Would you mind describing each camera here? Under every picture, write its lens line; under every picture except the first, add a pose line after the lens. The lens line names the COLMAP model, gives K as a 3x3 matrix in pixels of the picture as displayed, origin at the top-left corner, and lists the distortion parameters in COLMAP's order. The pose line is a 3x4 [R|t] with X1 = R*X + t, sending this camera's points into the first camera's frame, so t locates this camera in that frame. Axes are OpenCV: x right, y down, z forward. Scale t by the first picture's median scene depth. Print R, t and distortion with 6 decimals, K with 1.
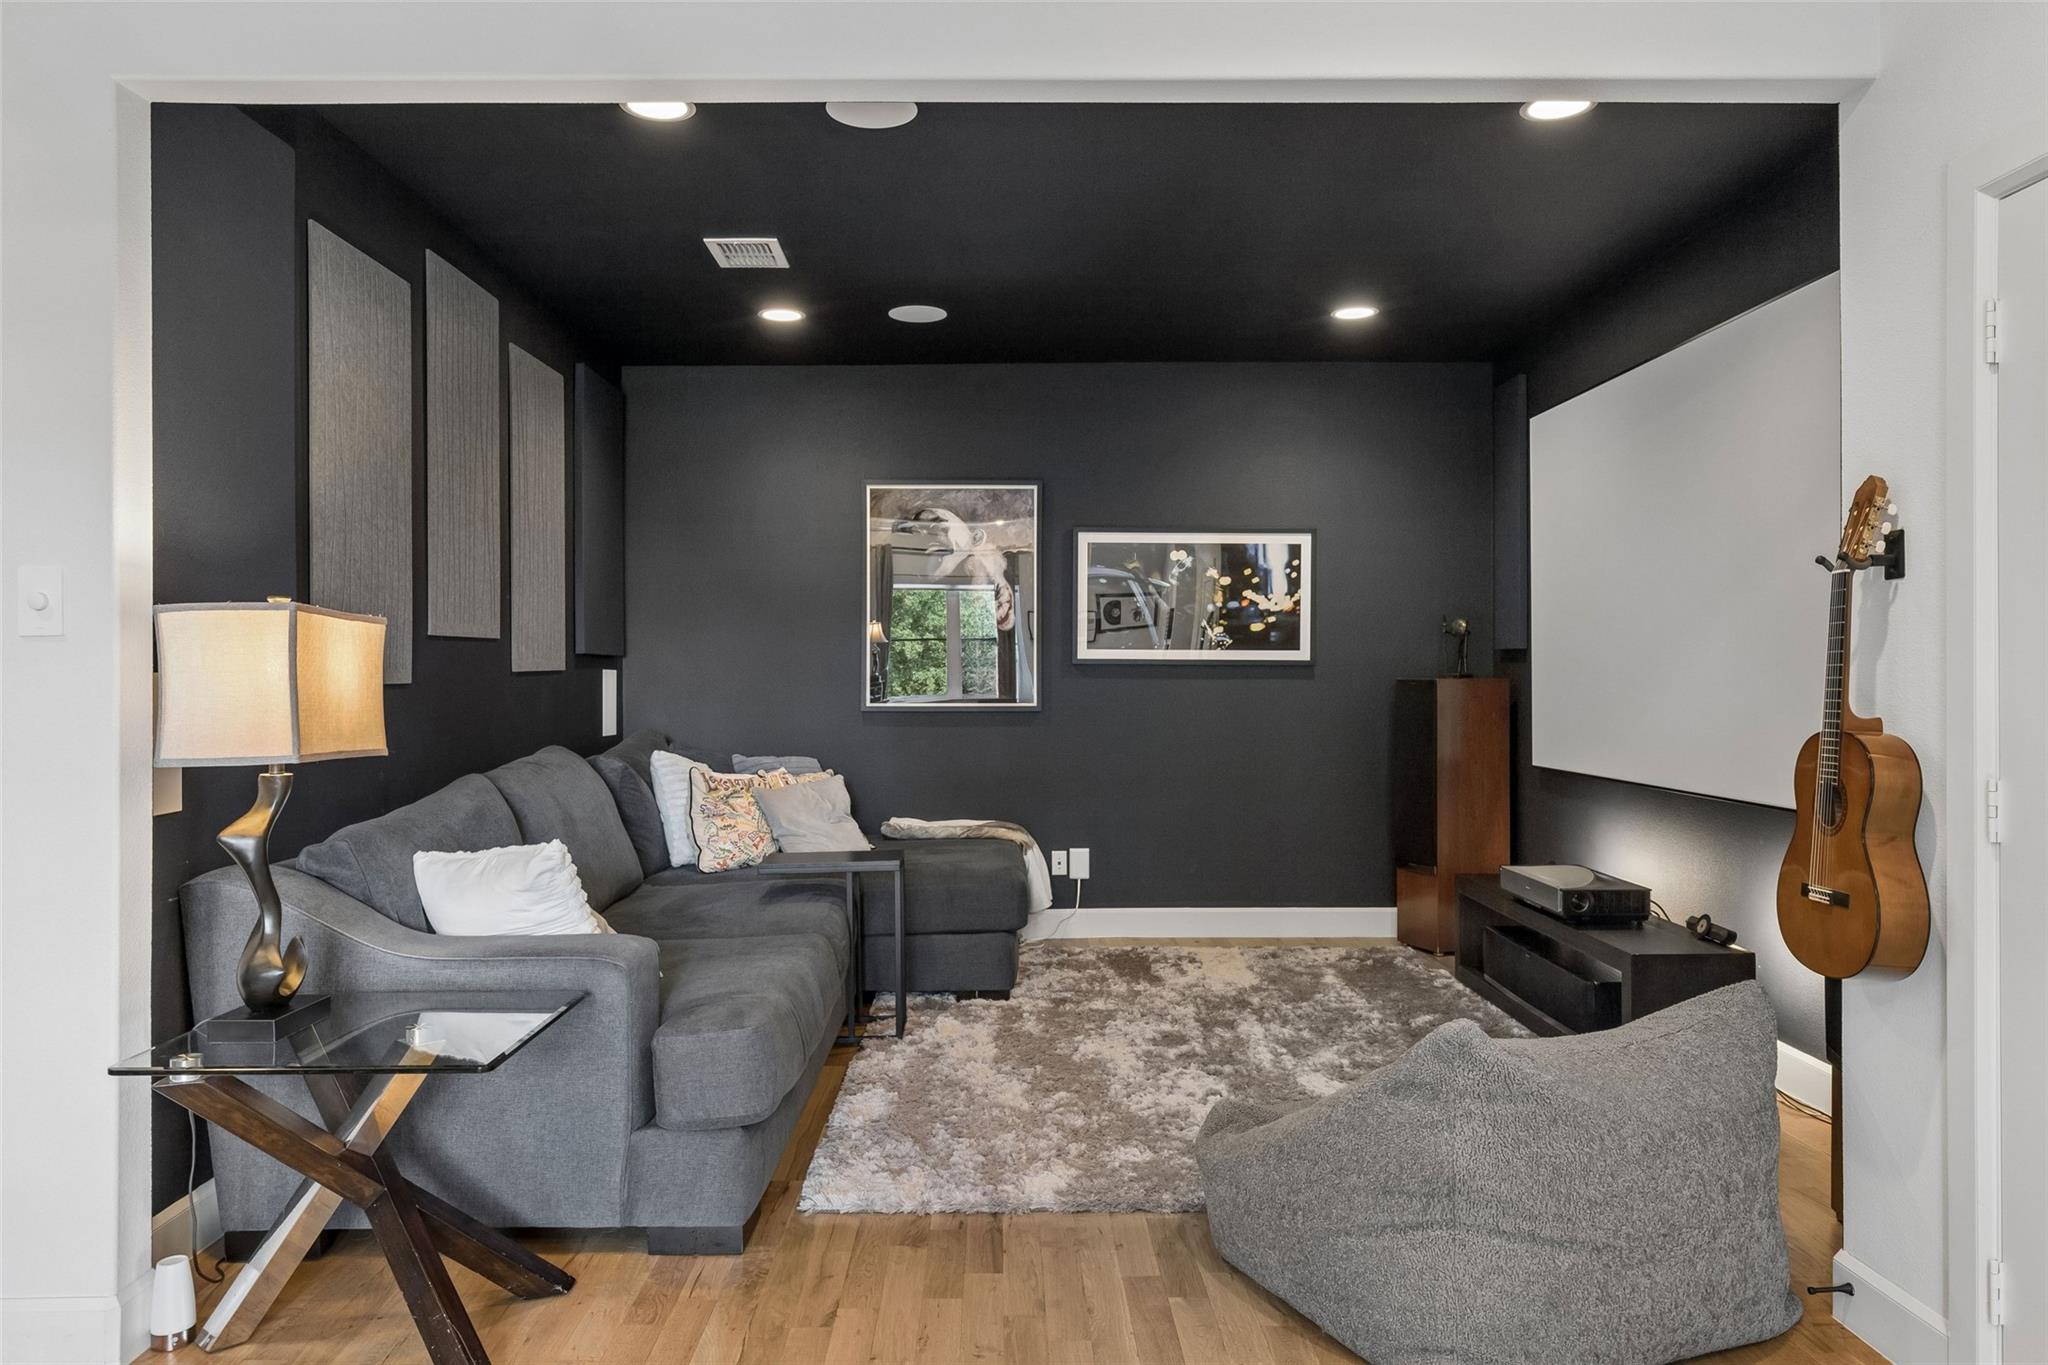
lens RADIAL K [[1364.2, 0, 1027.4], [0, 1364.2, 678.8], [0, 0, 1]] dist [0.010195, 0.001384]
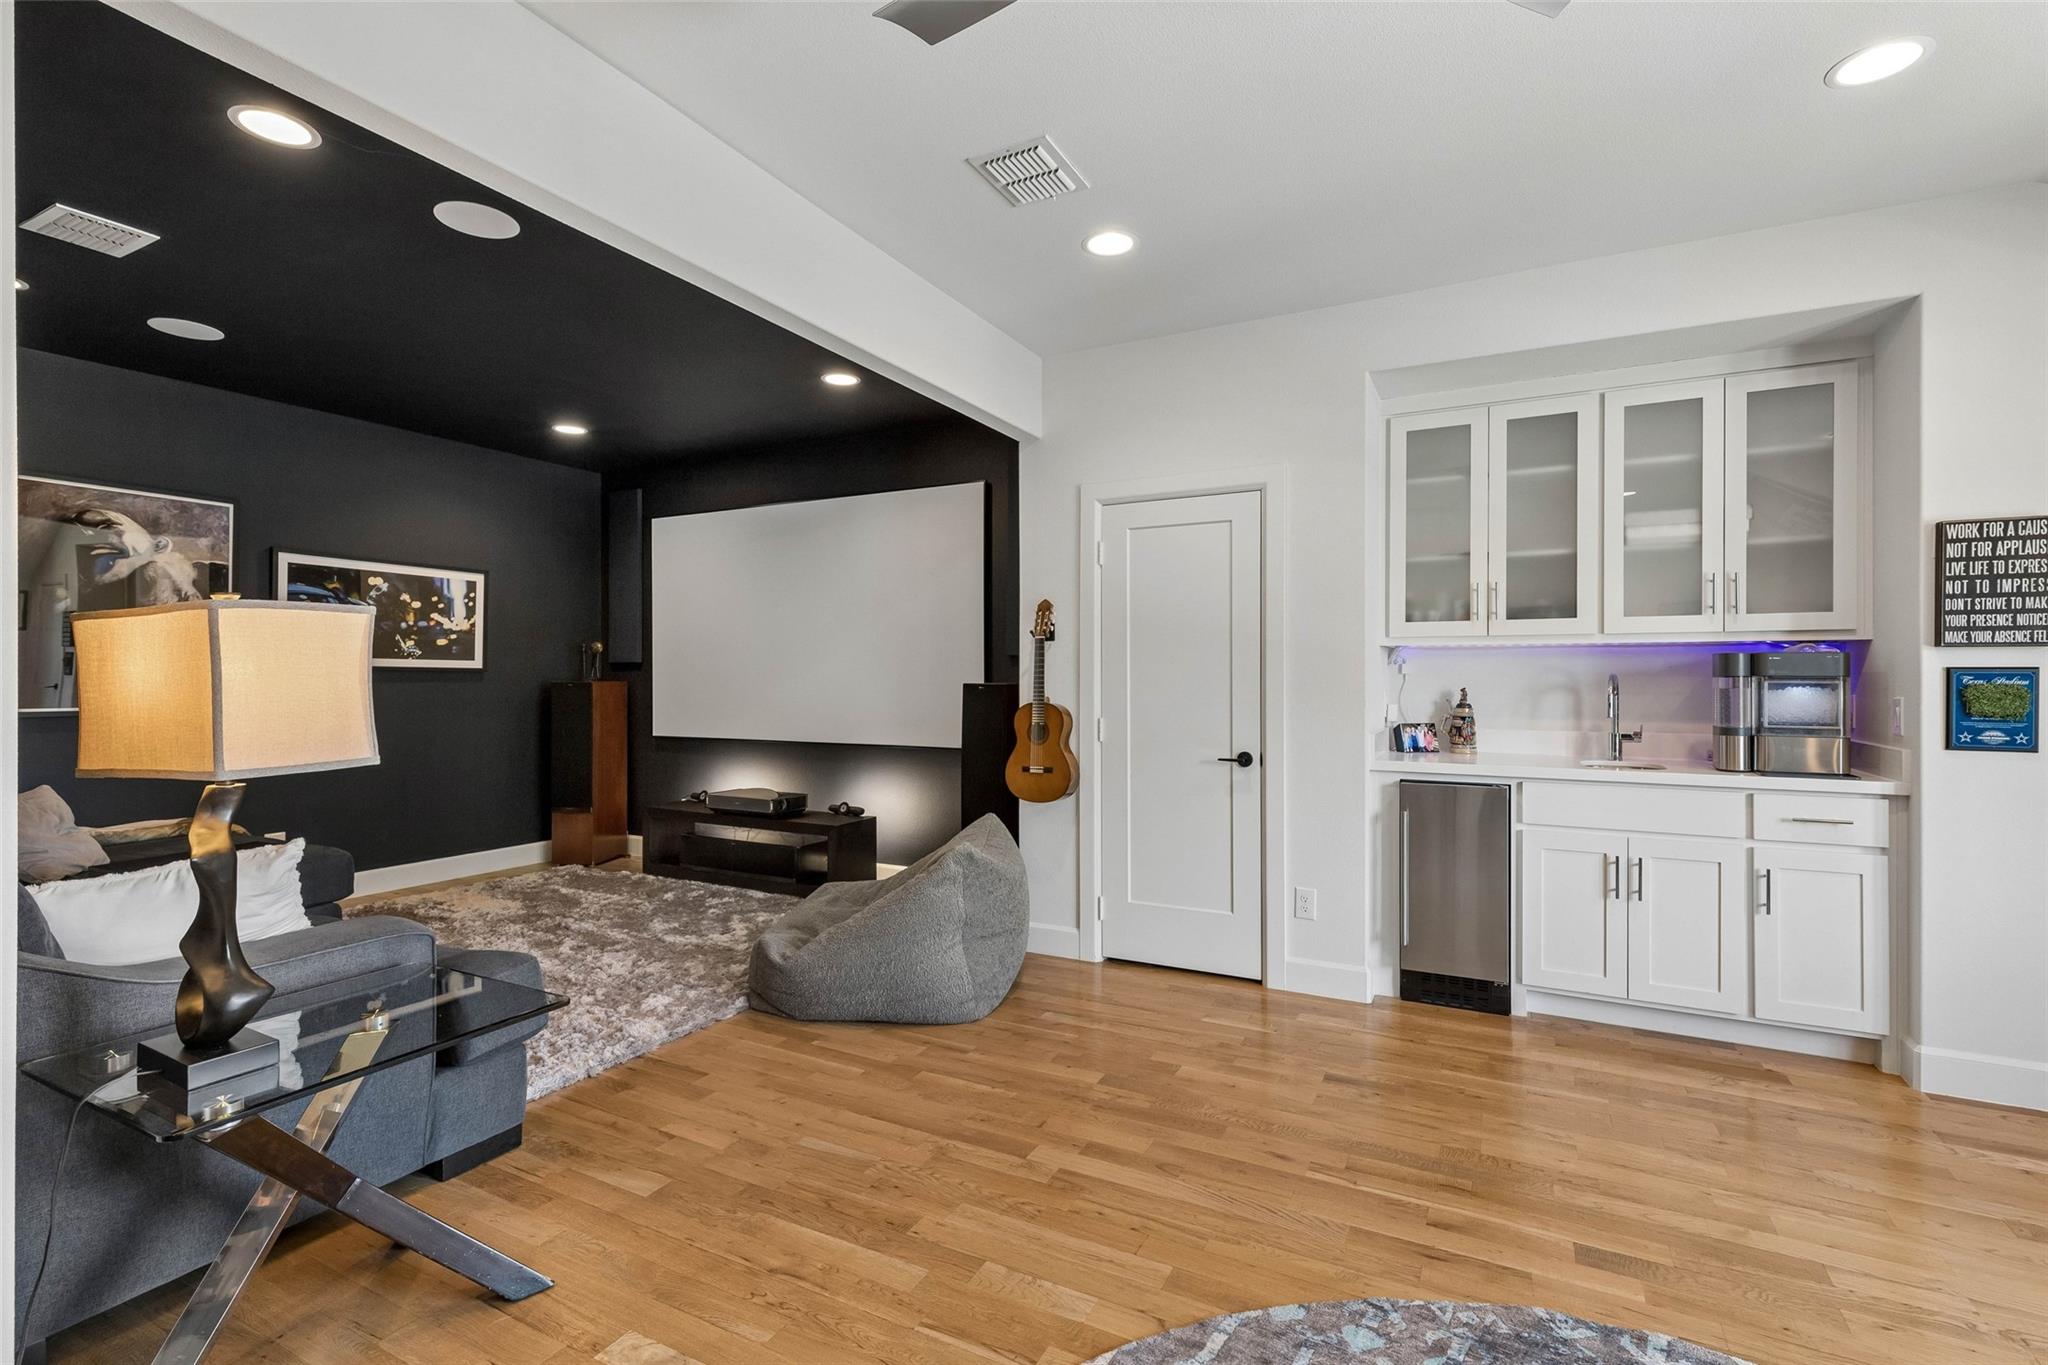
lens RADIAL K [[919.2, 0, 1034.7], [0, 919.2, 670.4], [0, 0, 1]] dist [0.010847, -0.000450]
pose [[0.479303, 0.009032, 0.877603, -0.332488], [0.001765, 0.999935, -0.011255, -0.000046], [-0.877648, 0.006944, 0.479256, 0.085011]]
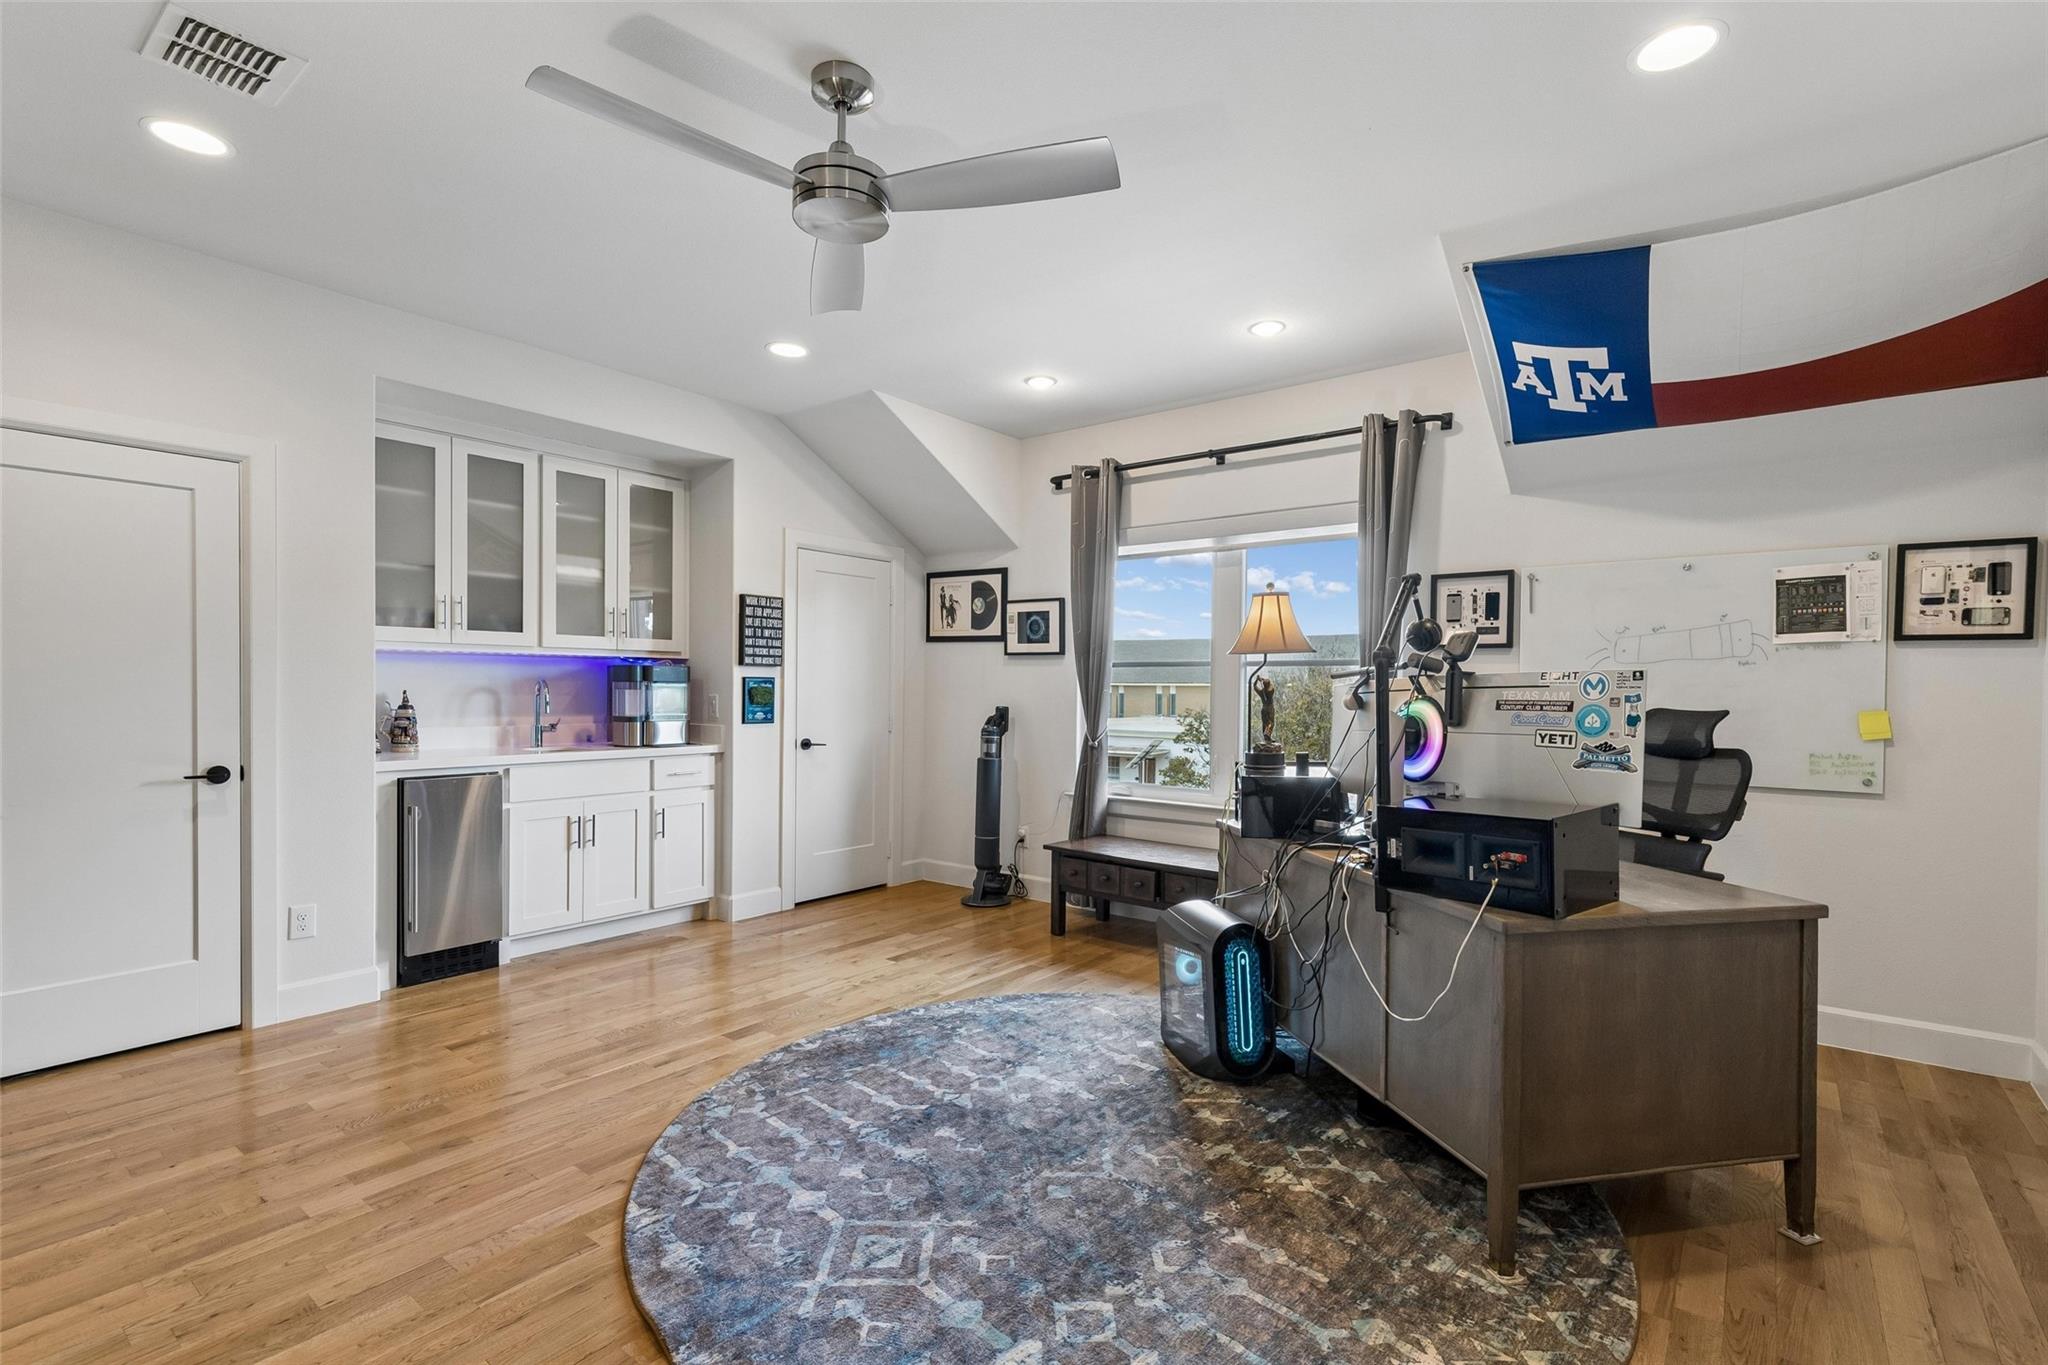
lens RADIAL K [[919.2, 0, 1038.4], [0, 919.2, 693.6], [0, 0, 1]] dist [0.010847, -0.000450]
pose [[-0.772181, -0.006976, 0.635364, -0.418770], [-0.002134, 0.999963, 0.008385, 0.001203], [-0.635399, 0.005119, -0.772167, 0.359354]]
